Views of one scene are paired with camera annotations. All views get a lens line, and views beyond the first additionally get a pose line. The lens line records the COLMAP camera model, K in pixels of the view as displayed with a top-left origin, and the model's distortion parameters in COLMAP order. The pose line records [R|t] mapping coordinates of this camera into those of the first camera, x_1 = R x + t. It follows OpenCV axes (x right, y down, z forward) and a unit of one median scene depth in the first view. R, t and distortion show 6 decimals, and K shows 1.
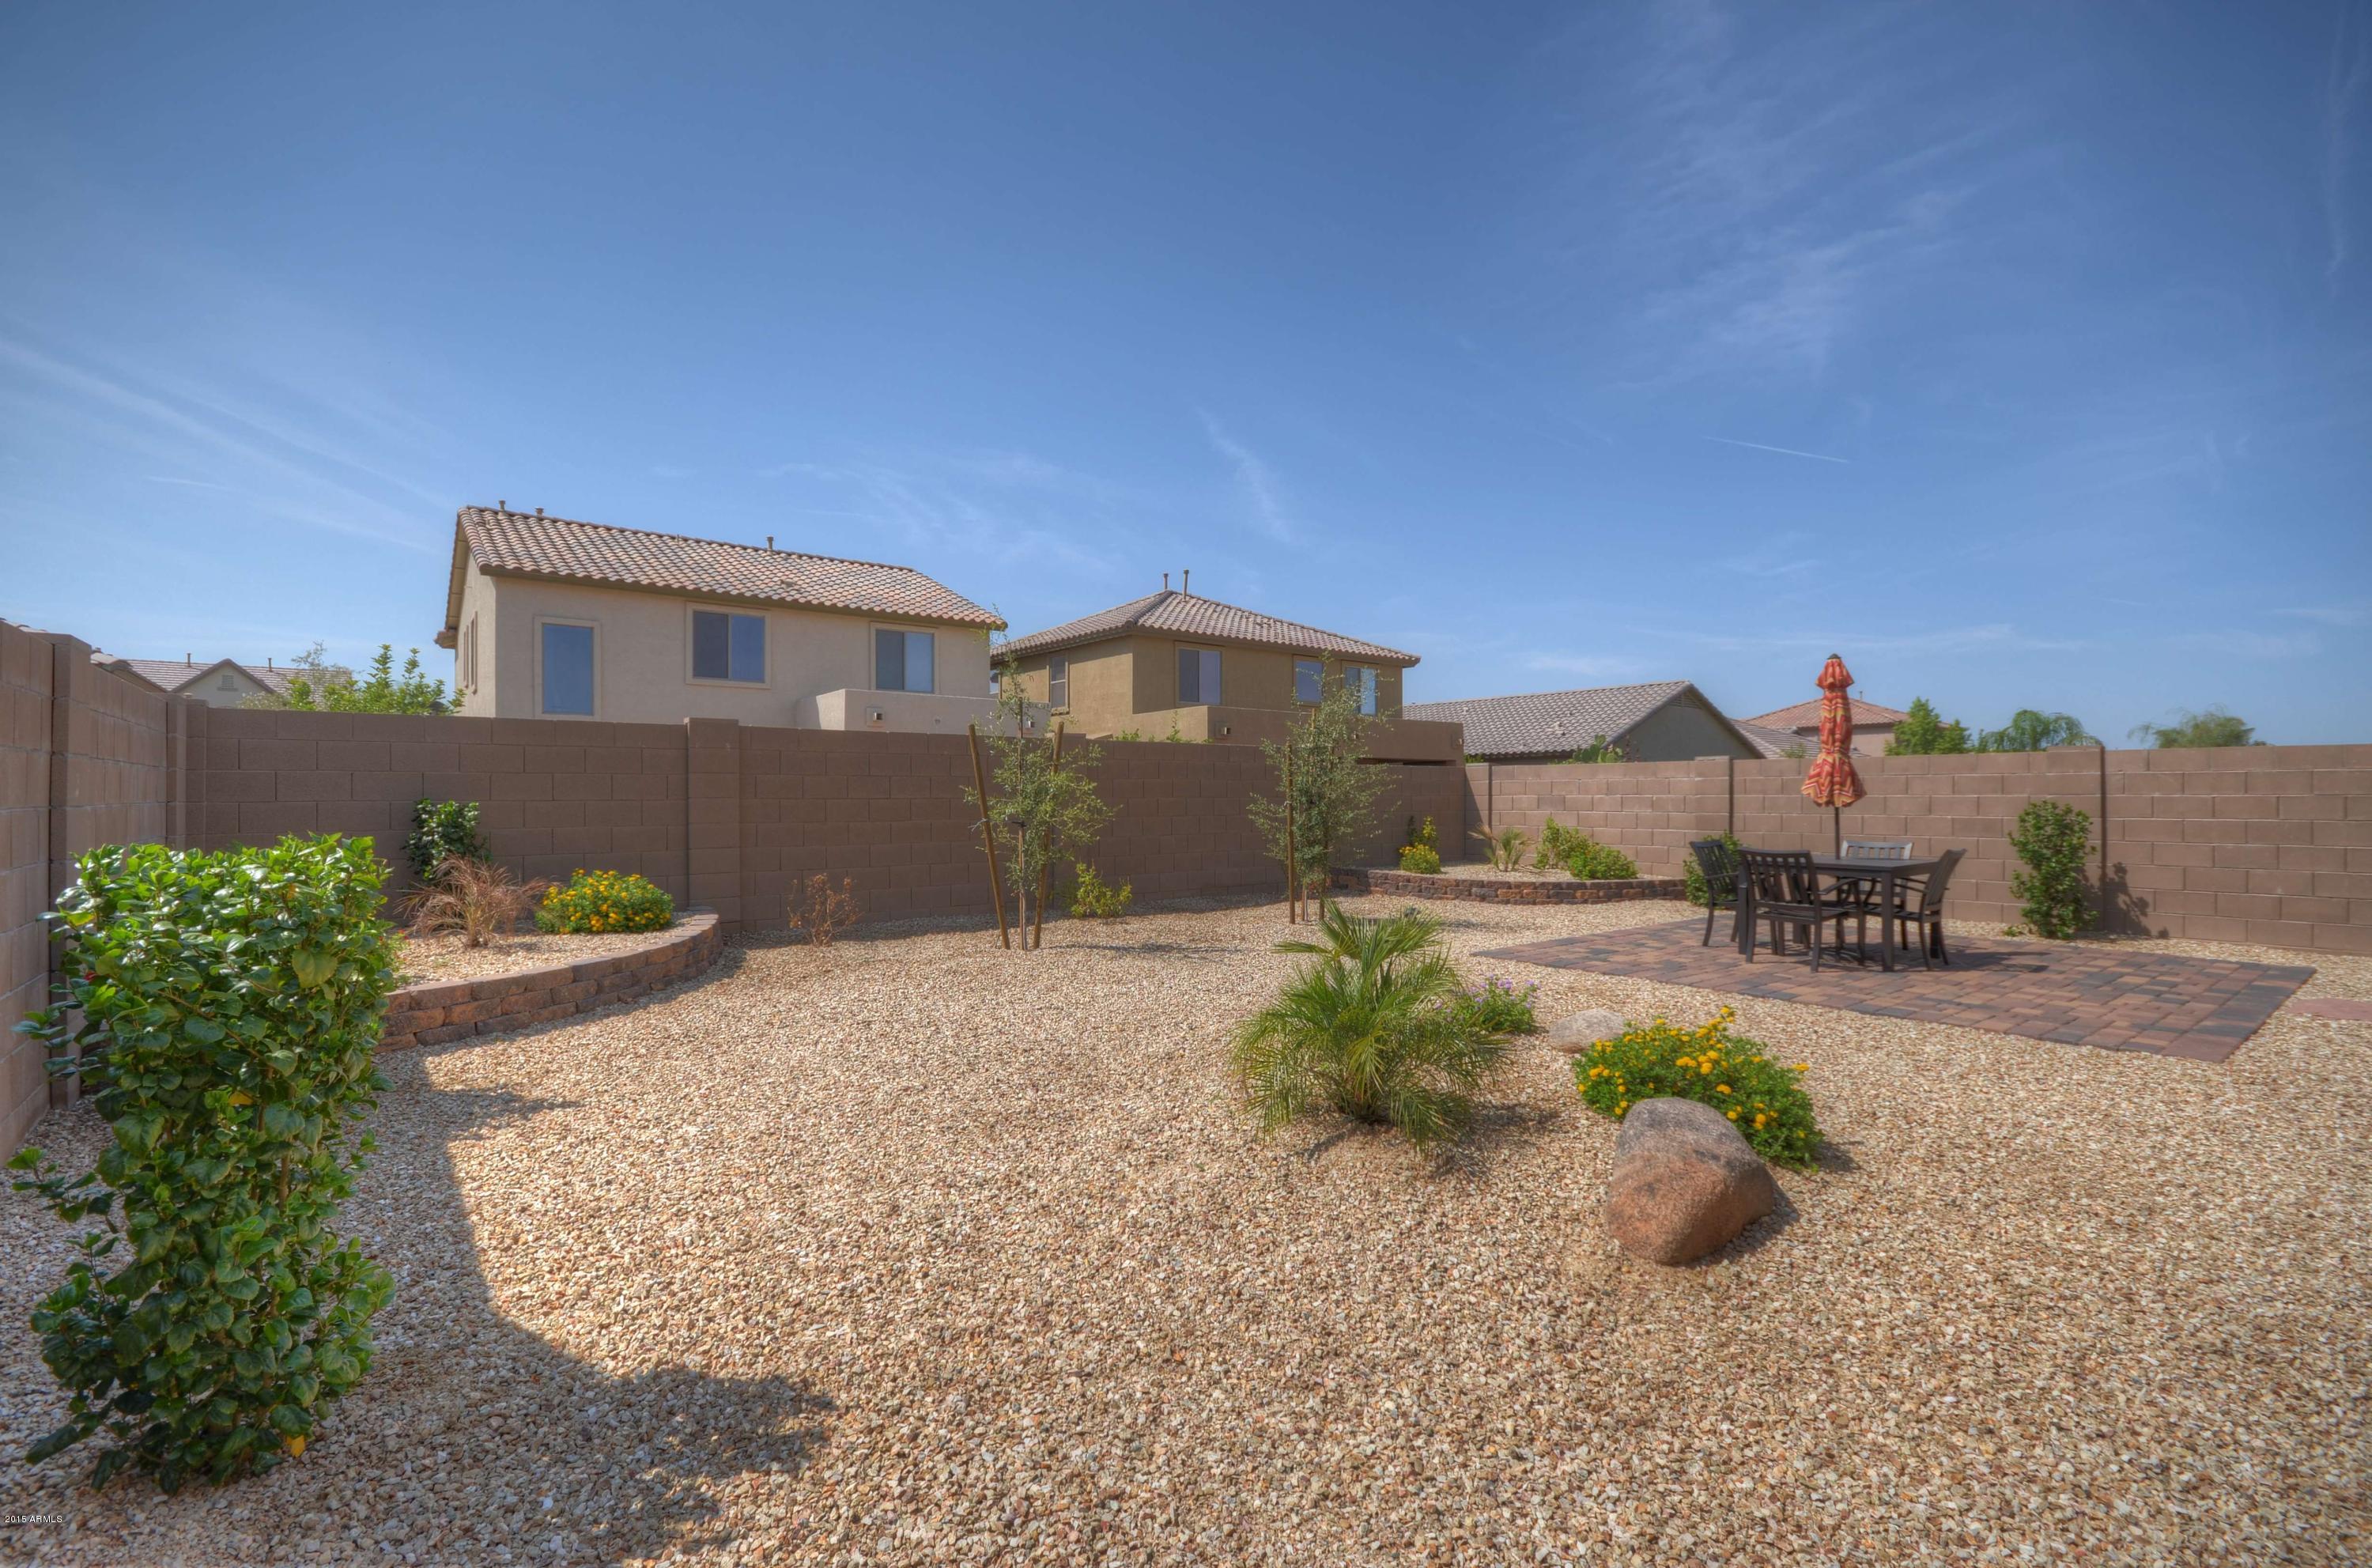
lens RADIAL K [[1039.1, 0, 1189.8], [0, 1039.1, 797.8], [0, 0, 1]] dist [0.008196, -0.010671]
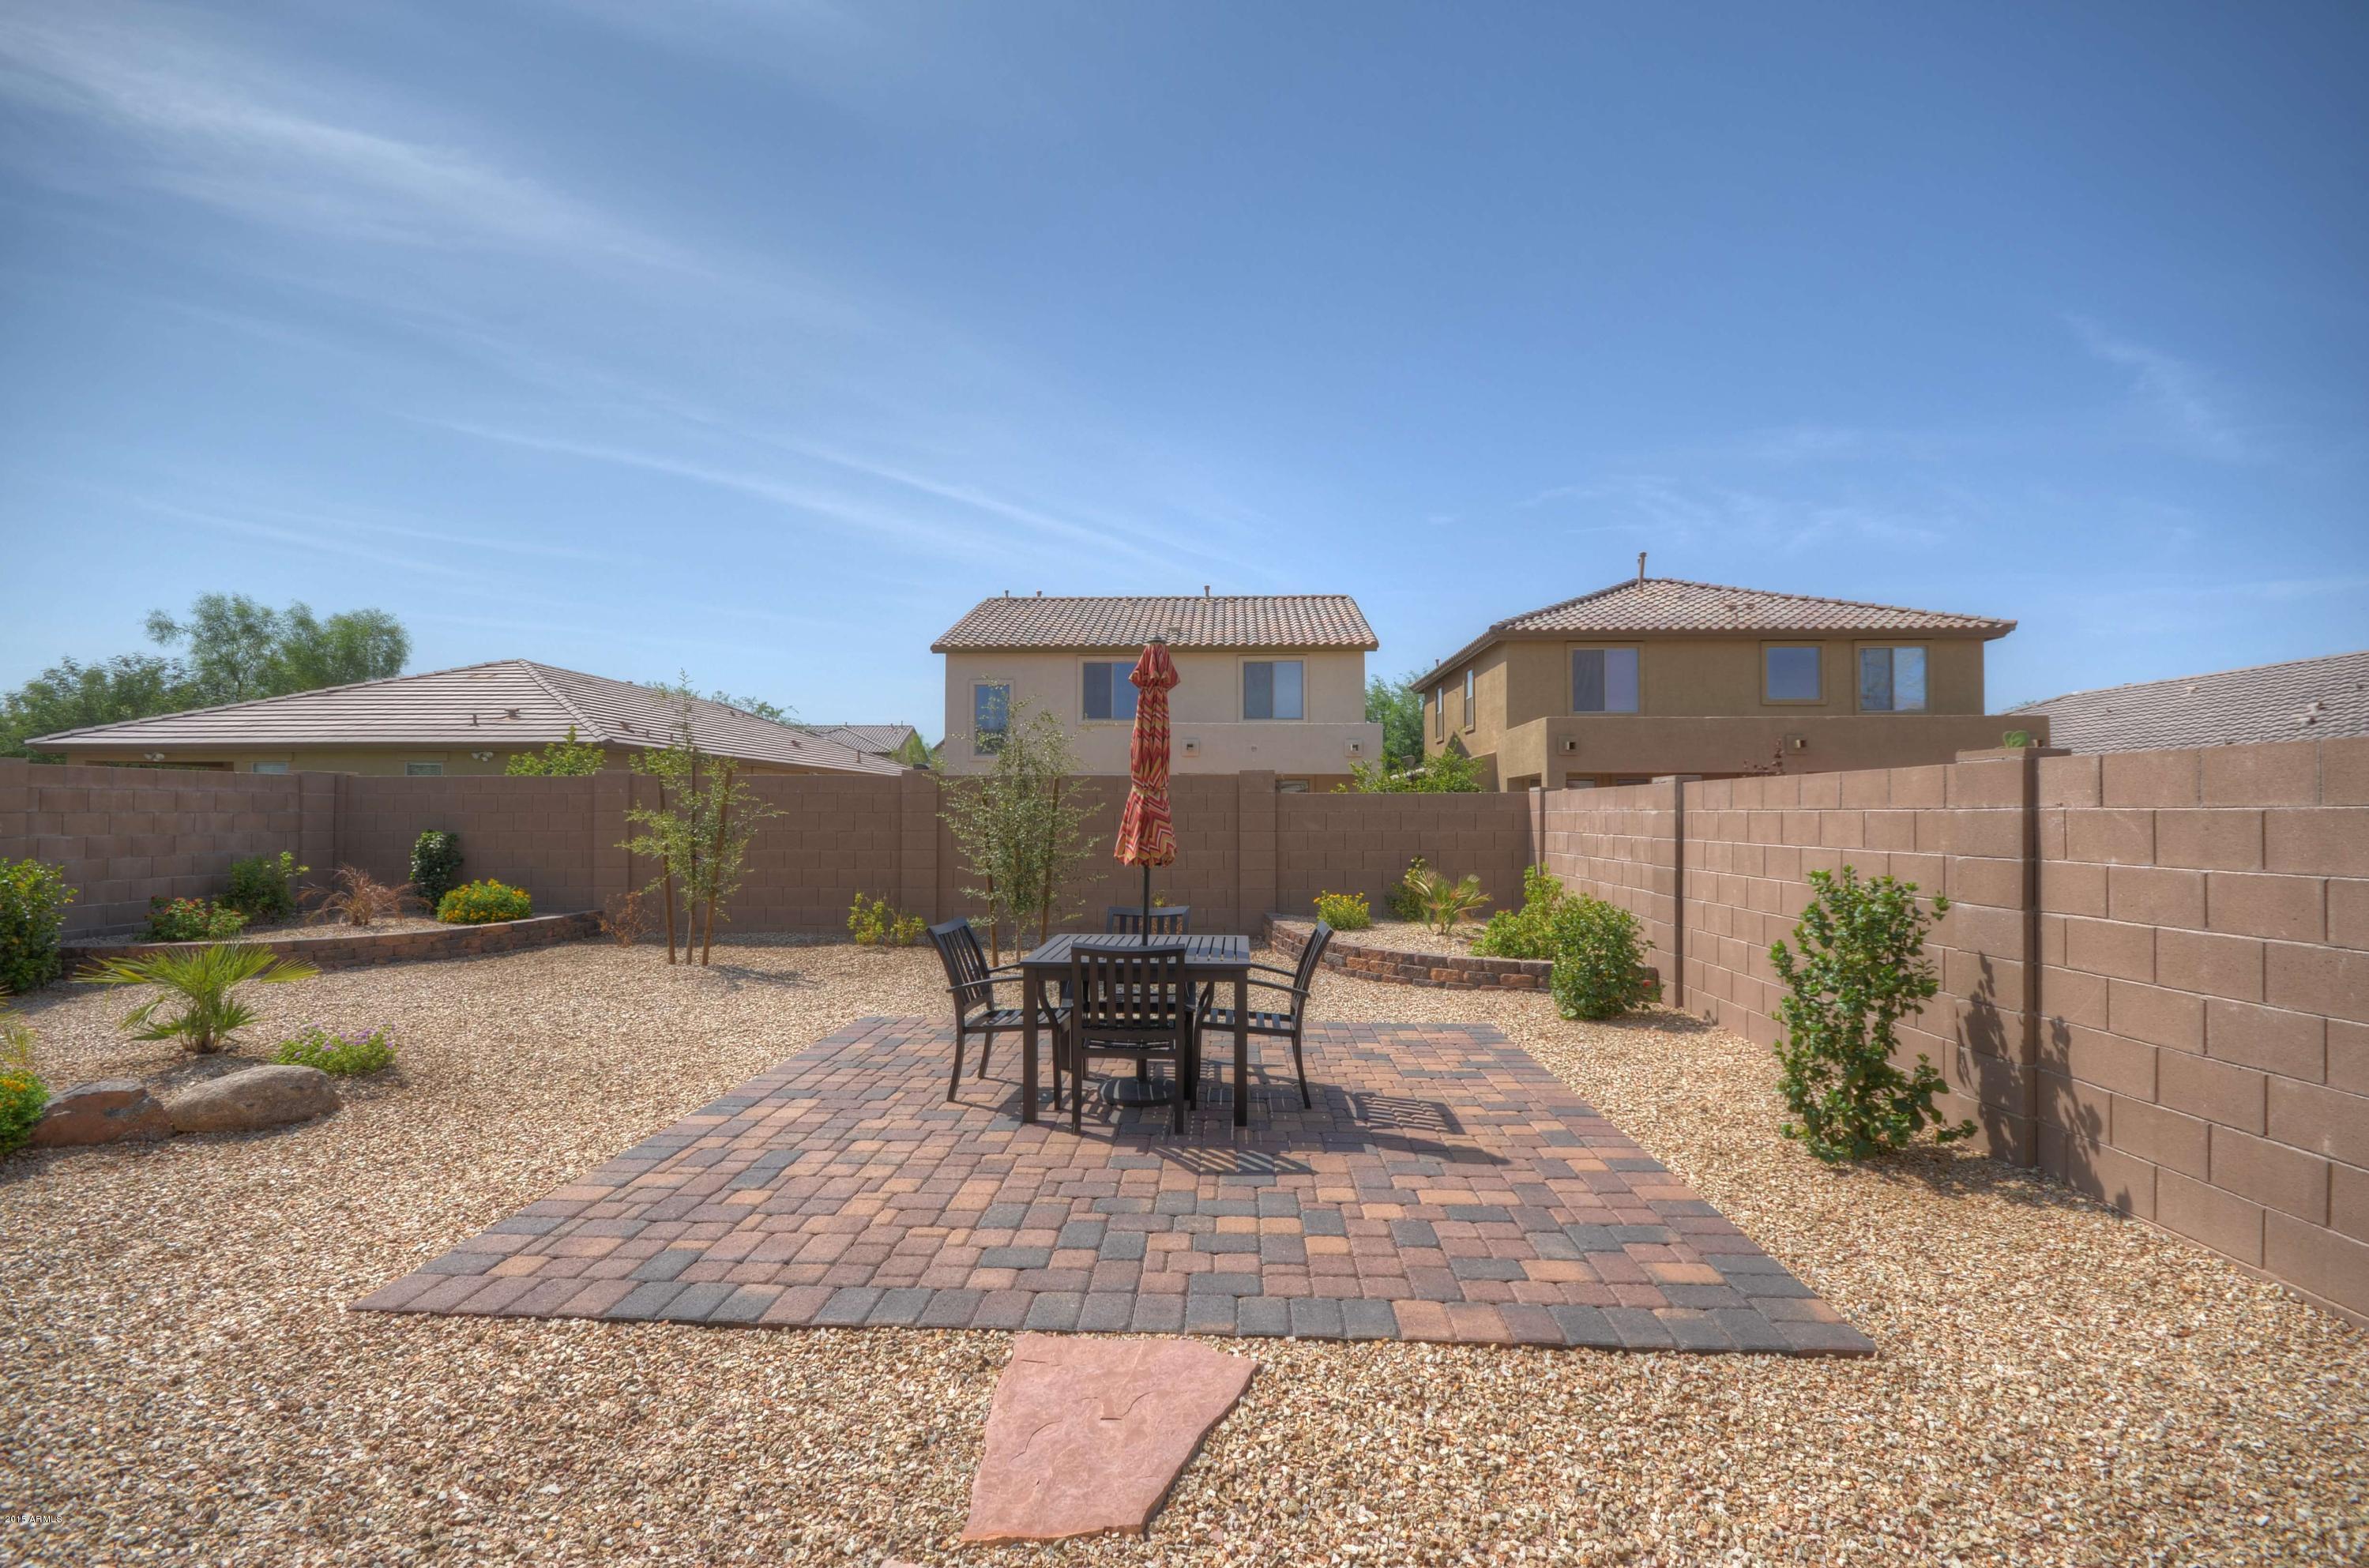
lens RADIAL K [[1037.7, 0, 1185.2], [0, 1037.7, 796.8], [0, 0, 1]] dist [0.008196, -0.010671]
pose [[0.763391, -0.007145, -0.645897, 0.367560], [-0.005301, 0.999836, -0.017327, -0.008055], [0.645915, 0.016651, 0.763228, 0.178266]]
